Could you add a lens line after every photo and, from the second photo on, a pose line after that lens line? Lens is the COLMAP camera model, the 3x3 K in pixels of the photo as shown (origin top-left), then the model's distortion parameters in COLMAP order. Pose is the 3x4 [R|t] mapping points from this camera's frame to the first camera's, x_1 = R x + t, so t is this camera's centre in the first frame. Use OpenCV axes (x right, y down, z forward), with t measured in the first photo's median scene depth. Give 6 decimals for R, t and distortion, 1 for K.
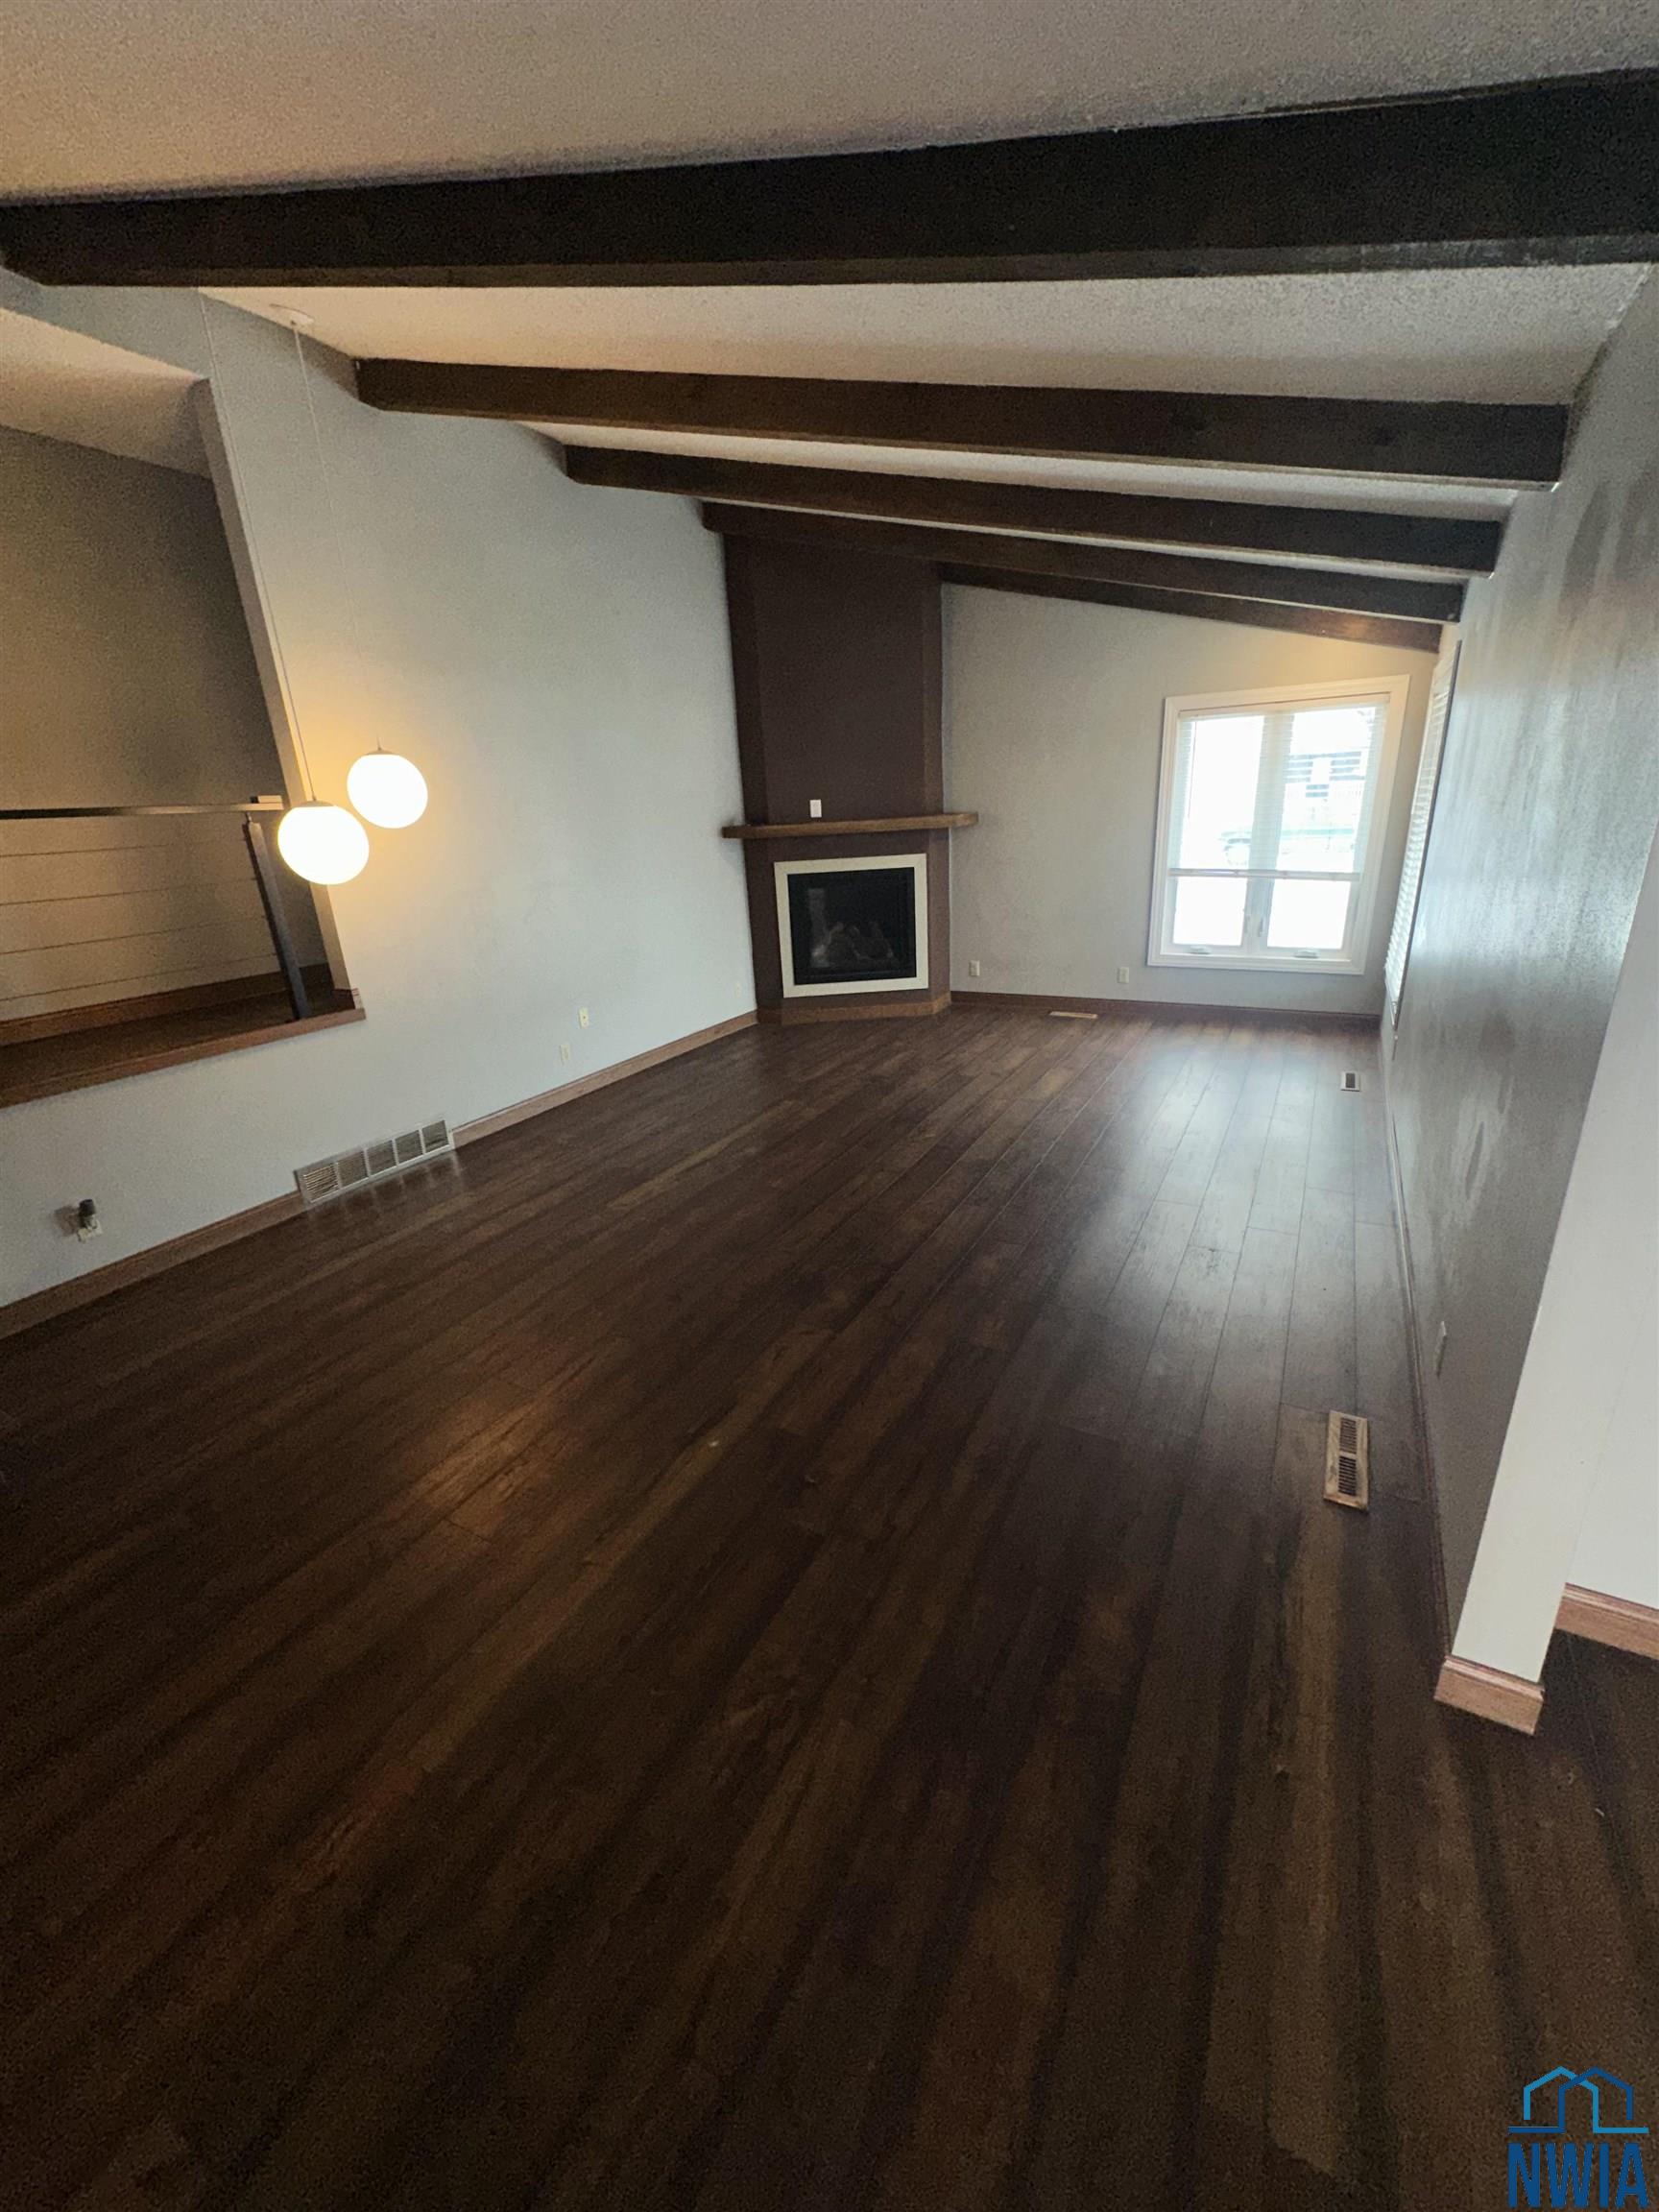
lens RADIAL K [[882.3, 0, 827.8], [0, 882.3, 1123.3], [0, 0, 1]] dist [0.000991, -0.001117]
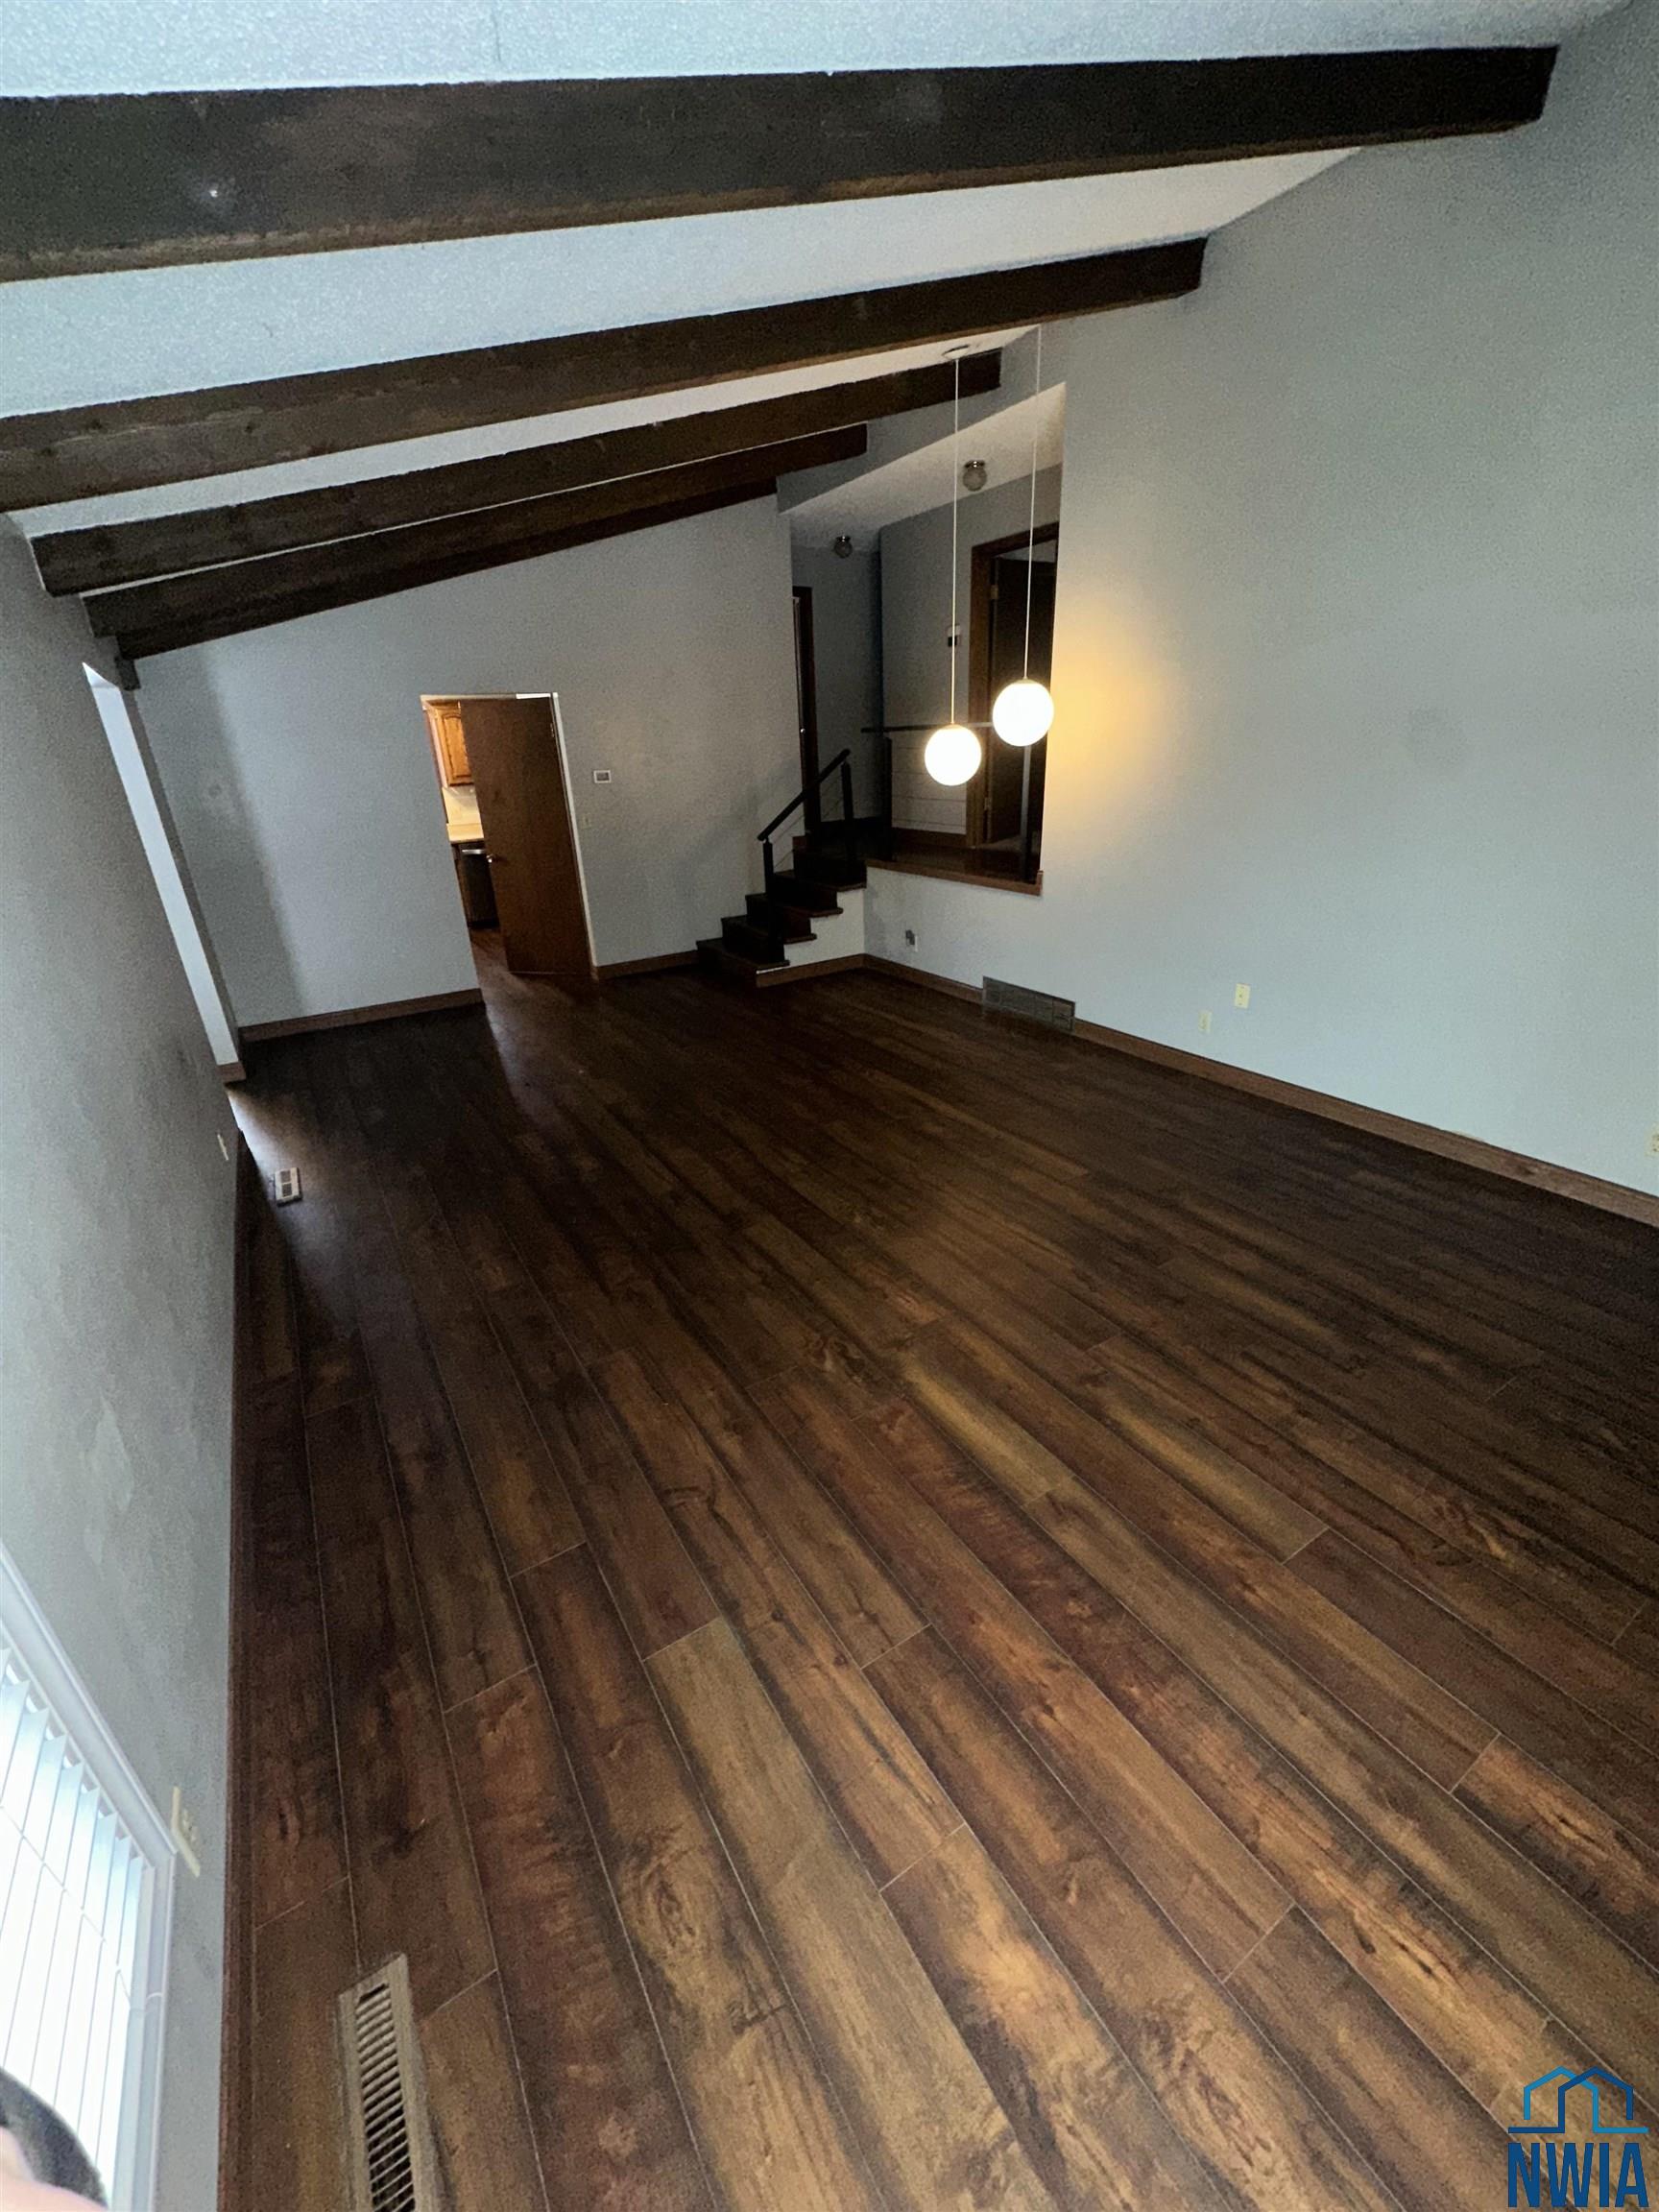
lens RADIAL K [[882.3, 0, 825.0], [0, 882.3, 1082.0], [0, 0, 1]] dist [0.000991, -0.001117]
pose [[-0.474262, 0.370535, -0.798611, 0.496010], [-0.261877, 0.806681, 0.529798, -0.338550], [0.840533, 0.460401, -0.285544, 0.852995]]
